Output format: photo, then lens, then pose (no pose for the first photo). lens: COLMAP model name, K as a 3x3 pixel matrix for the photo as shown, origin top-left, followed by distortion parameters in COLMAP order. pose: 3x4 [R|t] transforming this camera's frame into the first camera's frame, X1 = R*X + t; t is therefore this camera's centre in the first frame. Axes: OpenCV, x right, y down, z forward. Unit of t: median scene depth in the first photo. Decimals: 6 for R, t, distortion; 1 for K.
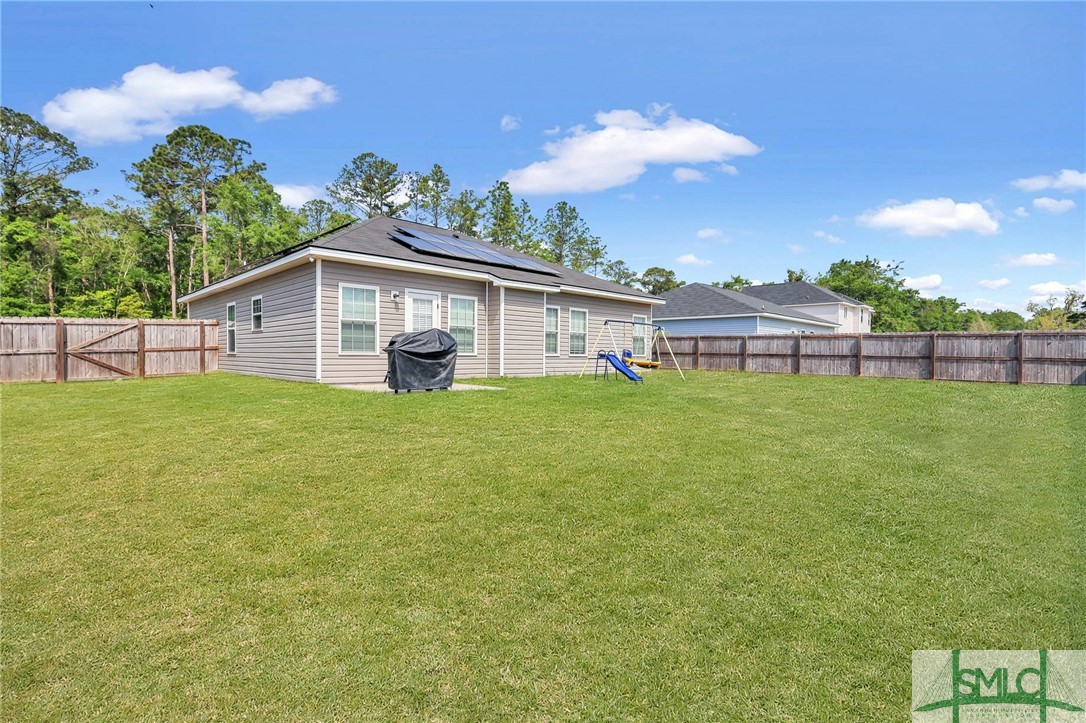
lens RADIAL K [[508.9, 0, 541.7], [0, 508.9, 362.6], [0, 0, 1]] dist [0.000097, 0.000918]
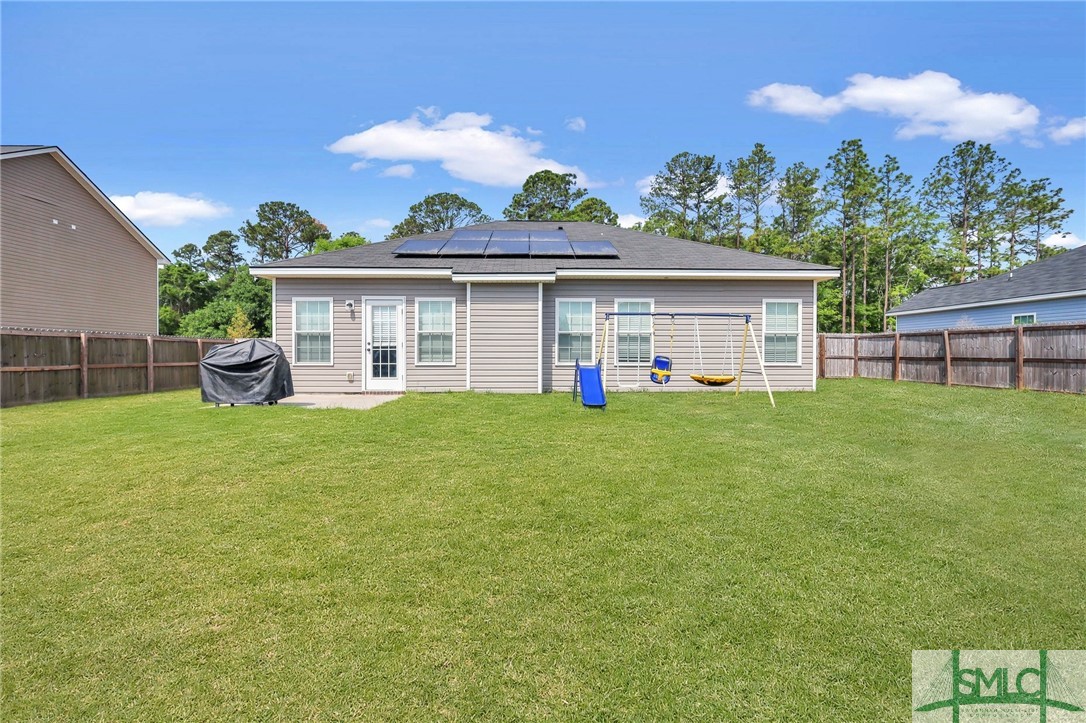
lens RADIAL K [[508.9, 0, 542.8], [0, 508.9, 359.0], [0, 0, 1]] dist [0.000097, 0.000918]
pose [[0.721643, -0.004335, -0.692252, 0.316439], [-0.006169, 0.999900, -0.012693, -0.008268], [0.692238, 0.013430, 0.721545, 0.266059]]
